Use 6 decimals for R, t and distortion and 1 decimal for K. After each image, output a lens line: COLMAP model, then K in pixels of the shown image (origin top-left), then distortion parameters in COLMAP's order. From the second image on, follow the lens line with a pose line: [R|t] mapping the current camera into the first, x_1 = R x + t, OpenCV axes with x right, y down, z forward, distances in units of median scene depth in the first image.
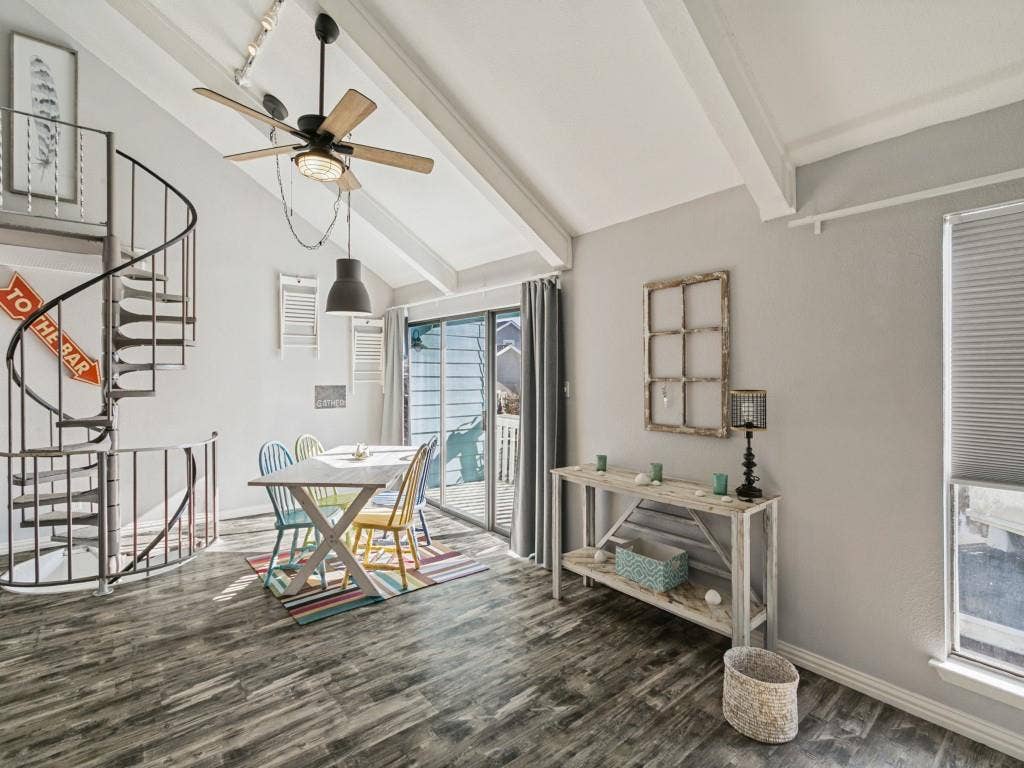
lens RADIAL K [[490.5, 0, 514.5], [0, 490.5, 376.1], [0, 0, 1]] dist [0.012419, 0.000374]
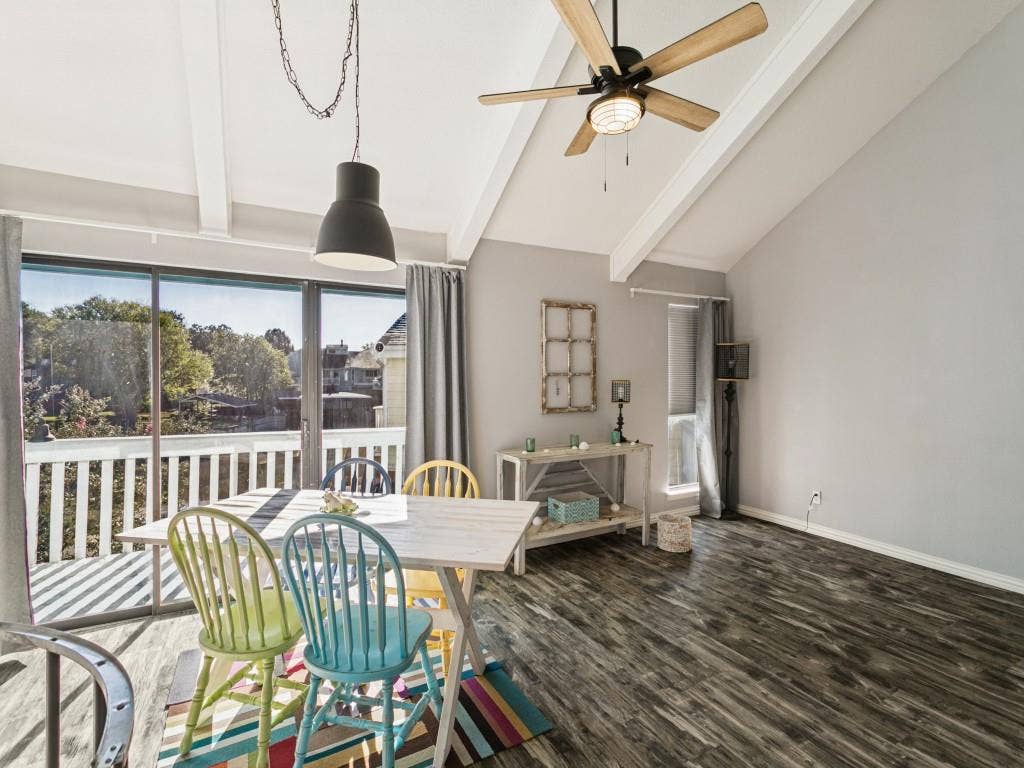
lens RADIAL K [[490.5, 0, 513.9], [0, 490.5, 384.5], [0, 0, 1]] dist [0.012419, 0.000374]
pose [[0.177242, -0.016851, 0.984023, -1.230994], [-0.000302, 0.999852, 0.017176, 0.013924], [-0.984167, -0.003341, 0.177211, 1.029841]]
